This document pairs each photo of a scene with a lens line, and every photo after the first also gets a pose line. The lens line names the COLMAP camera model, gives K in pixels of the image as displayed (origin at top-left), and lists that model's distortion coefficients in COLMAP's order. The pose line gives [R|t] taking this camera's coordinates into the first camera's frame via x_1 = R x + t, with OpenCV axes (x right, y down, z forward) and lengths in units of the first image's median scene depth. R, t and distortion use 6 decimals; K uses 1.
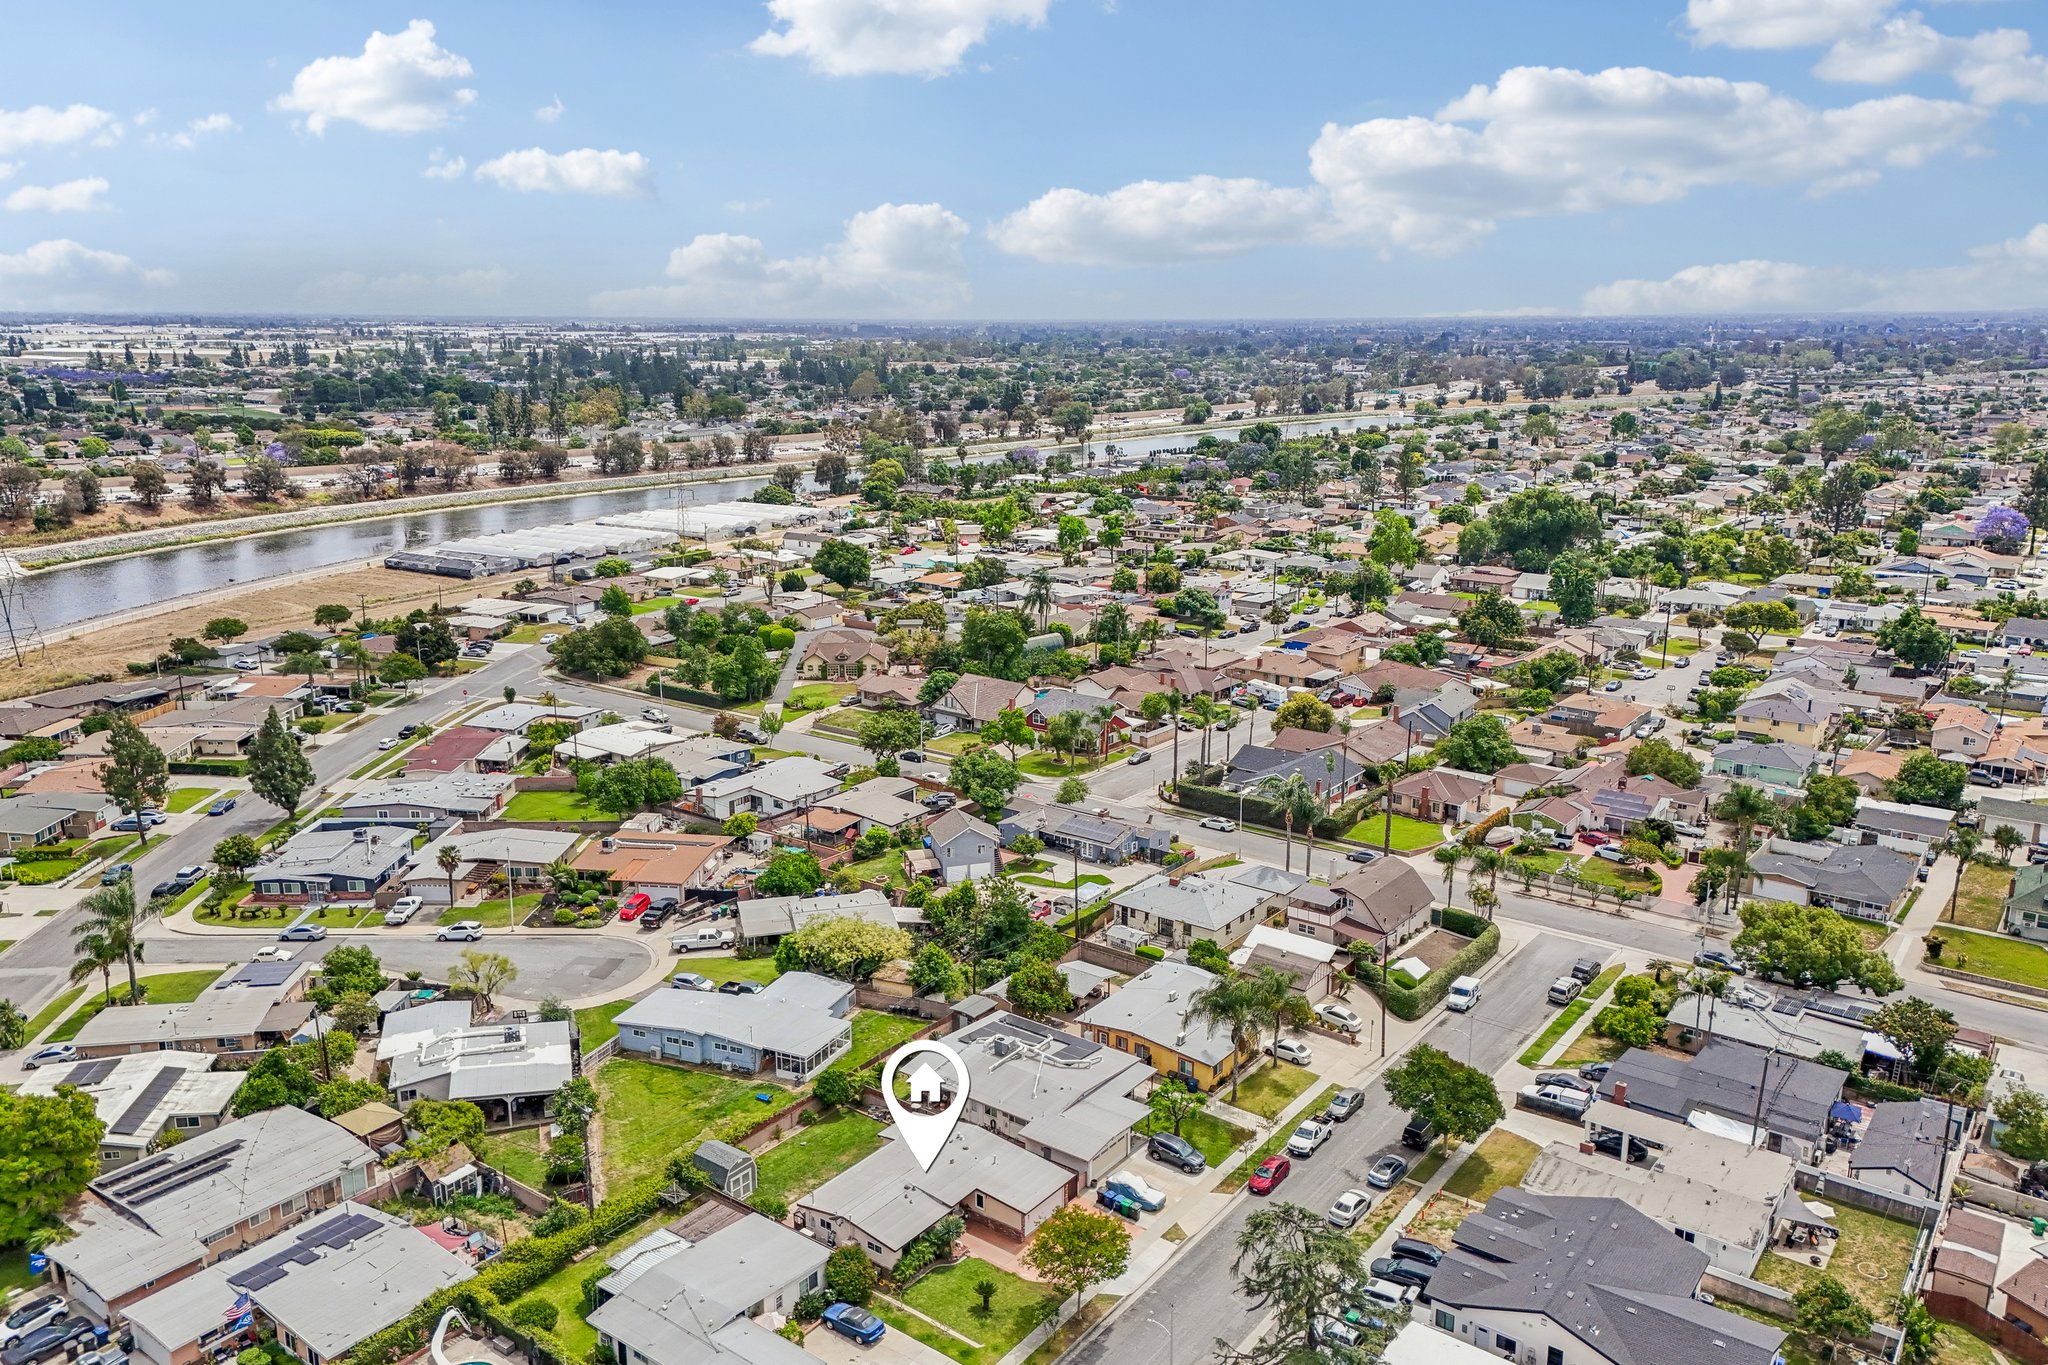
lens RADIAL K [[1527.3, 0, 1024.0], [0, 1527.3, 682.5], [0, 0, 1]] dist [0.095541, -0.085208]
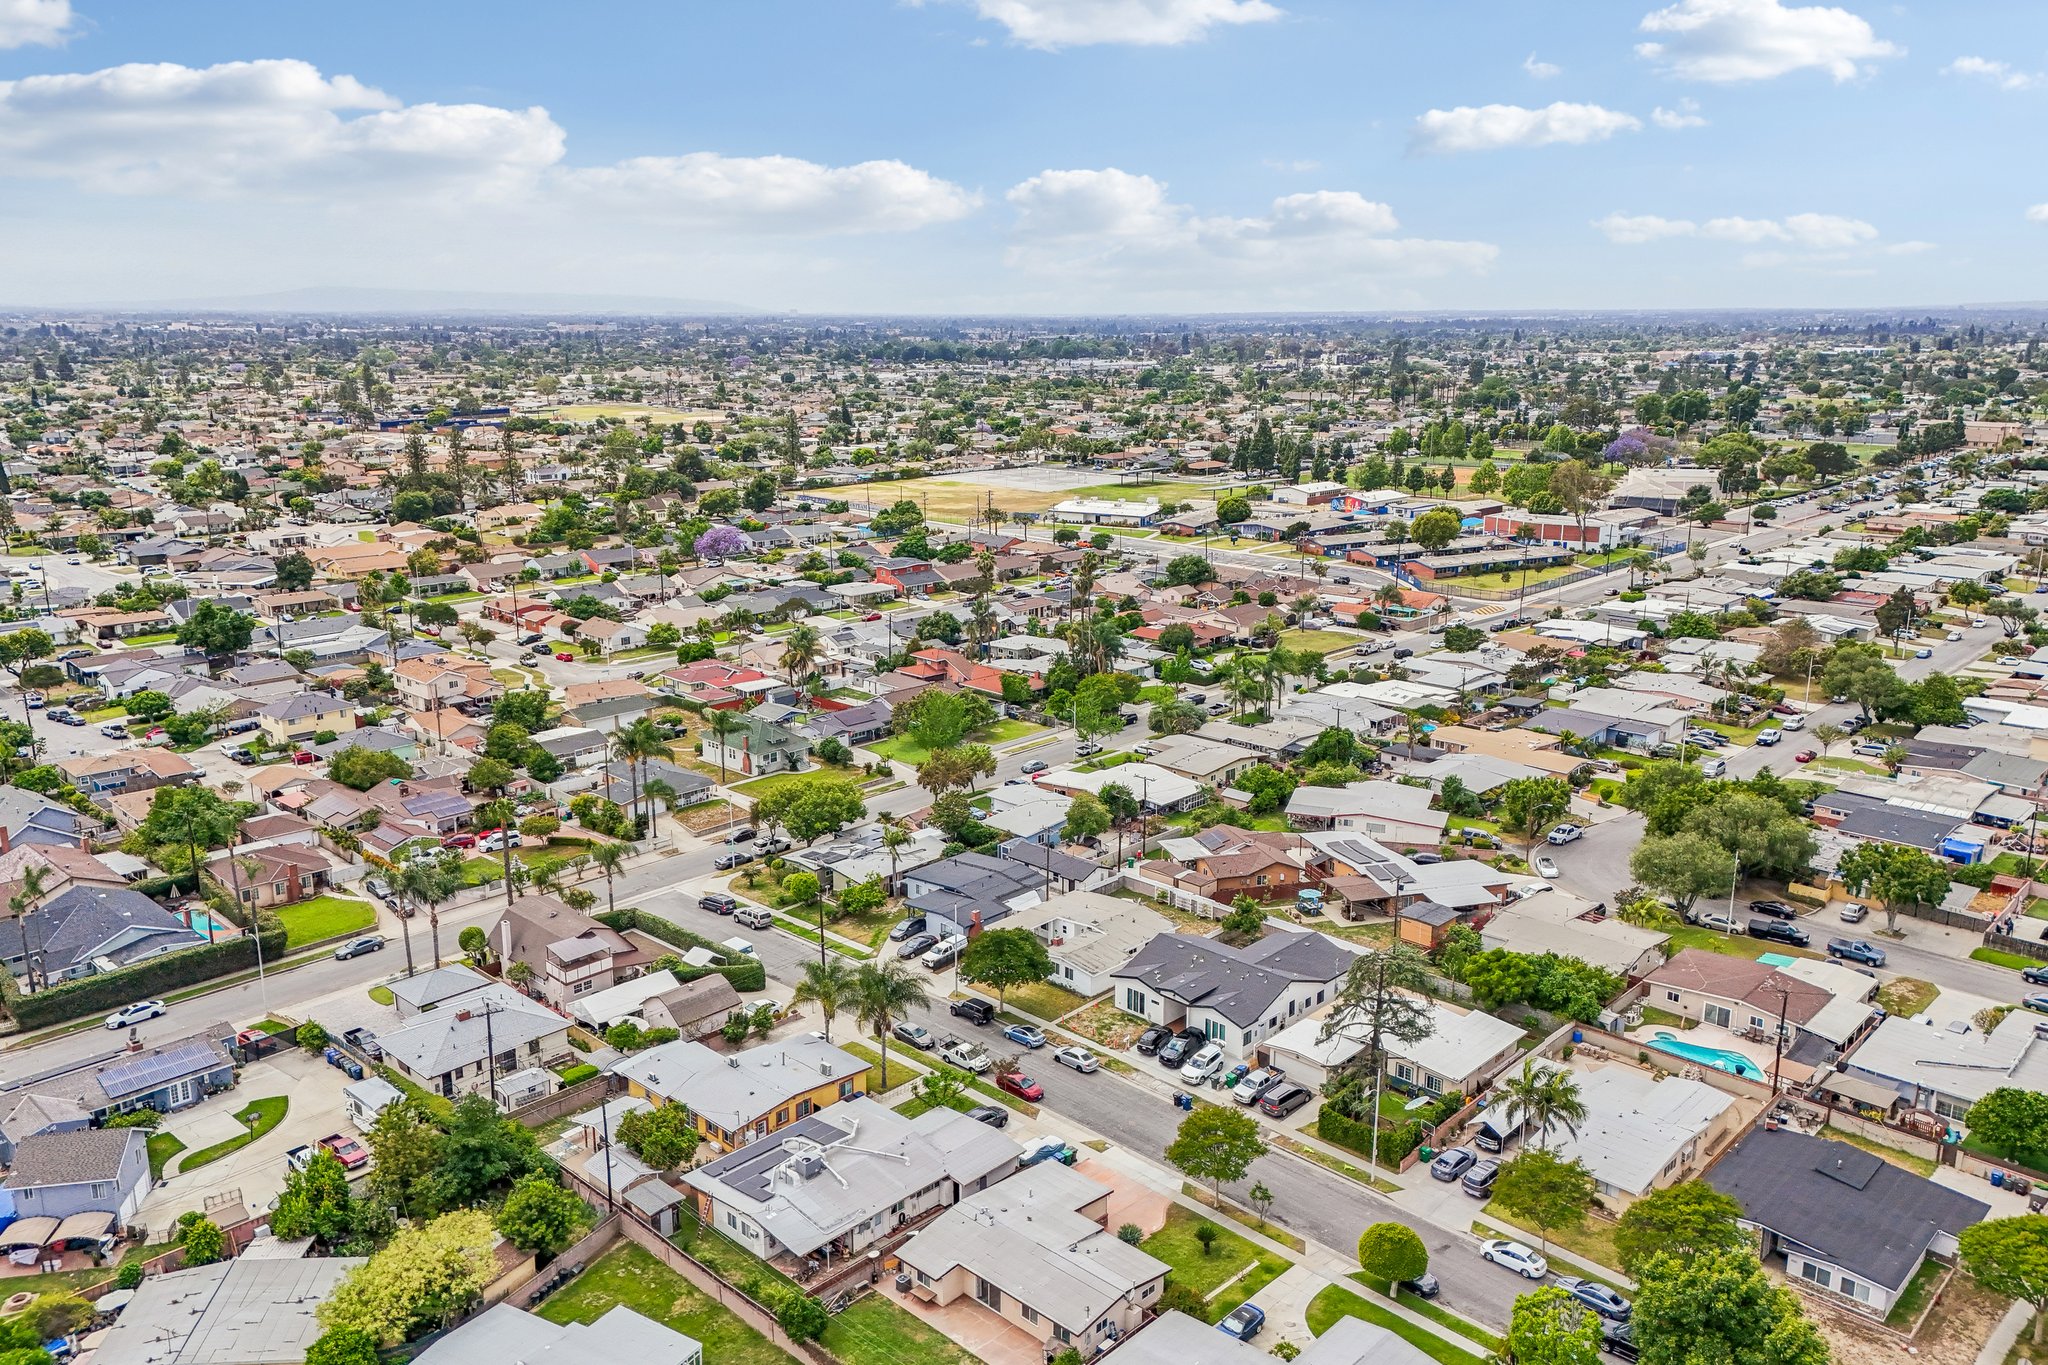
lens RADIAL K [[1527.3, 0, 1024.0], [0, 1527.3, 682.5], [0, 0, 1]] dist [0.095541, -0.085208]
pose [[0.154122, -0.247777, 0.956480, -0.673859], [0.241381, 0.948156, 0.206726, -0.153130], [-0.958114, 0.199015, 0.205940, 0.571845]]
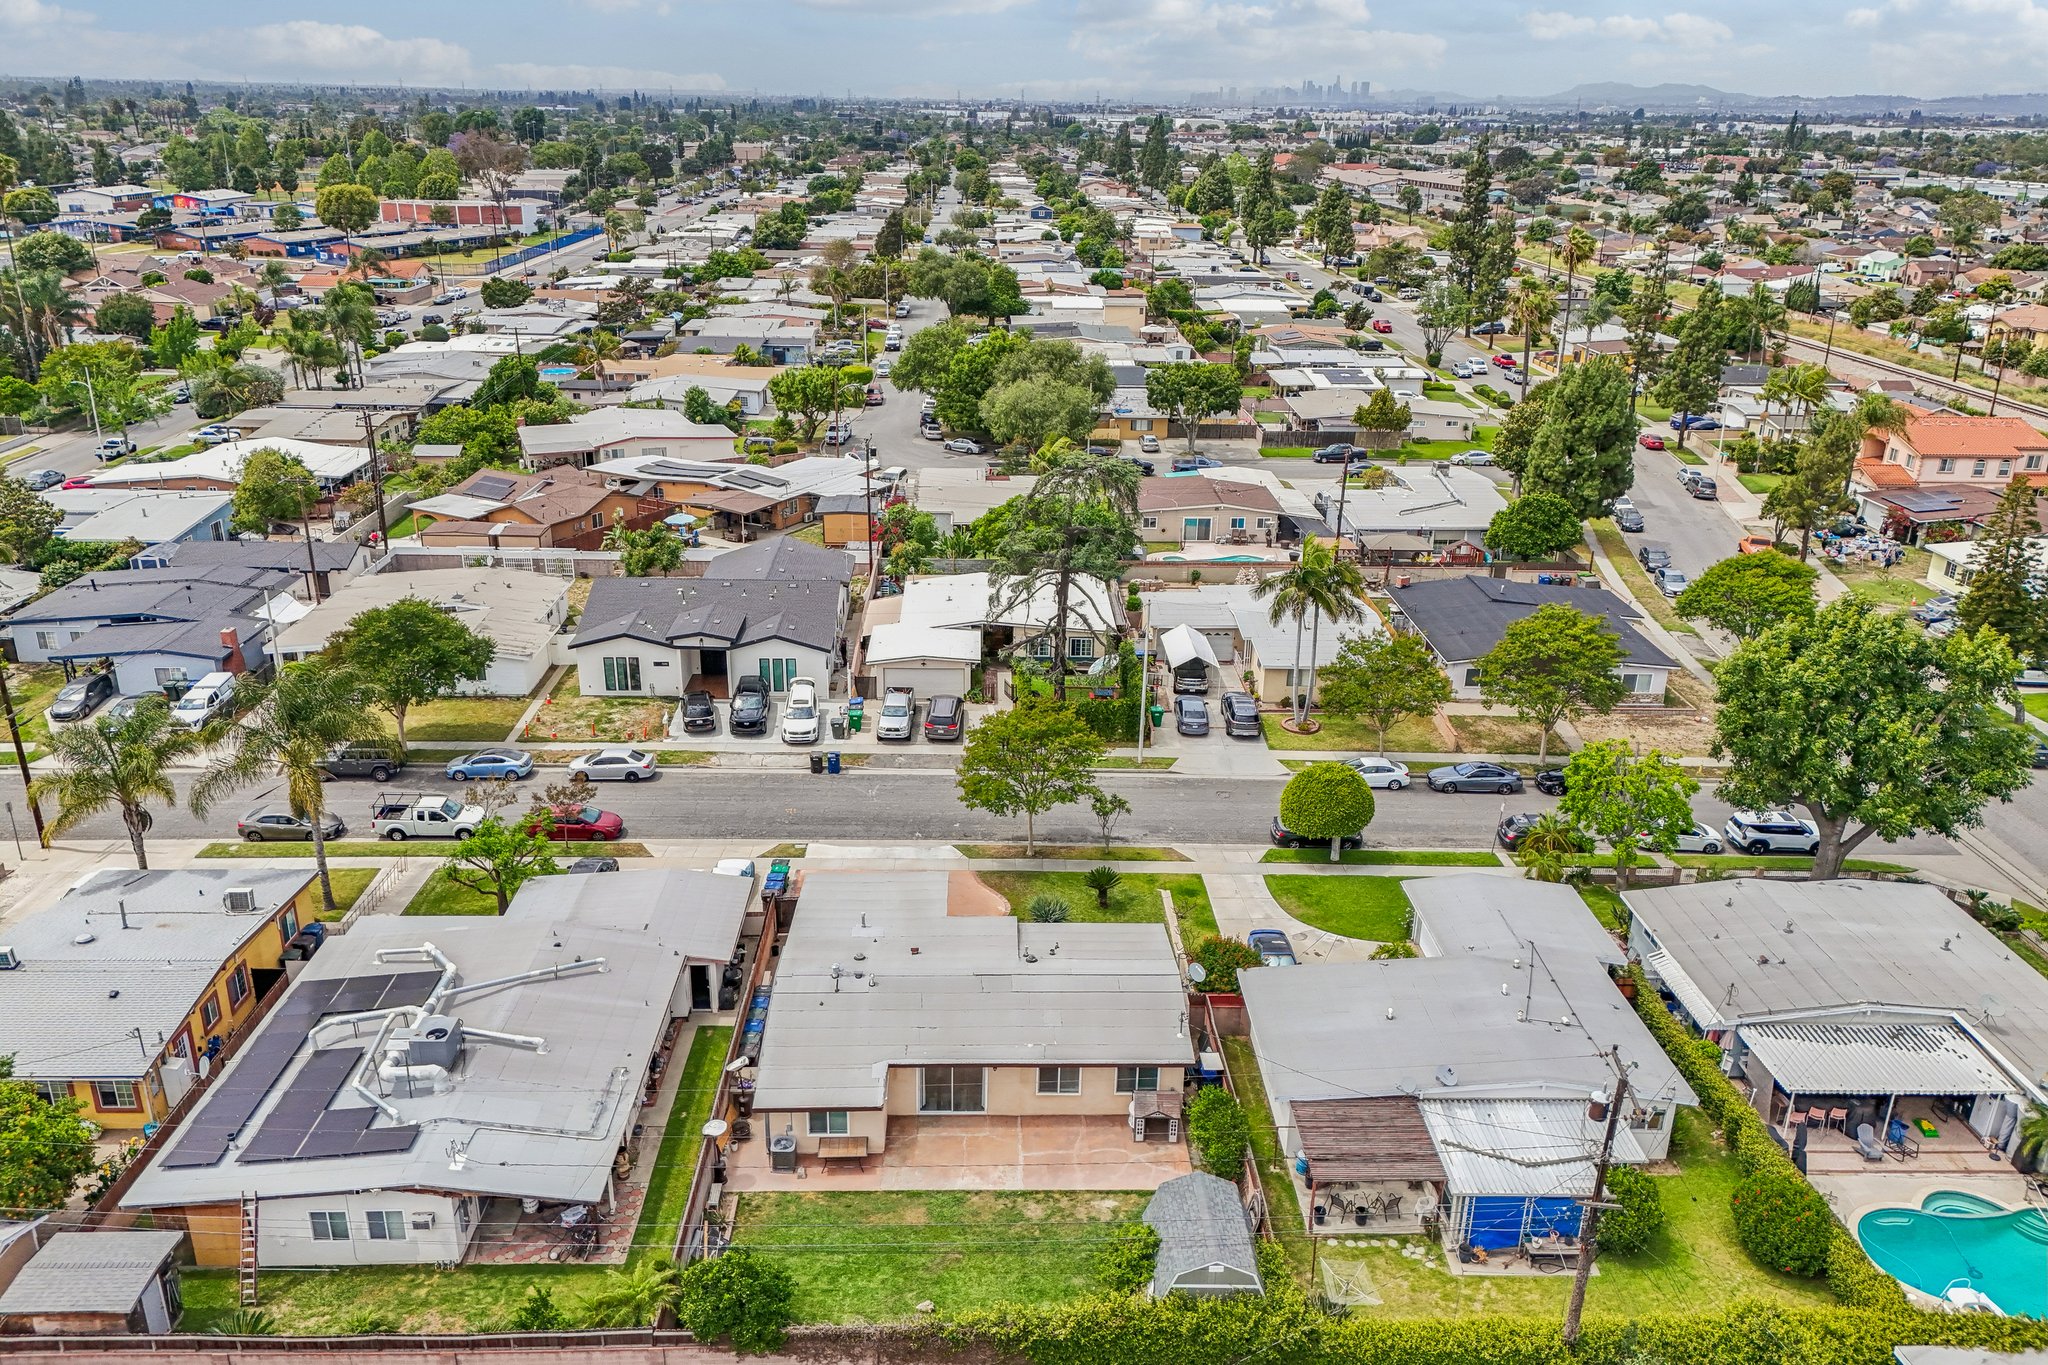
lens RADIAL K [[1504.1, 0, 1024.0], [0, 1504.1, 682.5], [0, 0, 1]] dist [0.065430, -0.071691]
pose [[-0.593969, -0.312106, 0.741478, -0.318519], [0.168314, 0.853069, 0.493907, -0.008276], [-0.786683, 0.418167, -0.454165, 0.903023]]
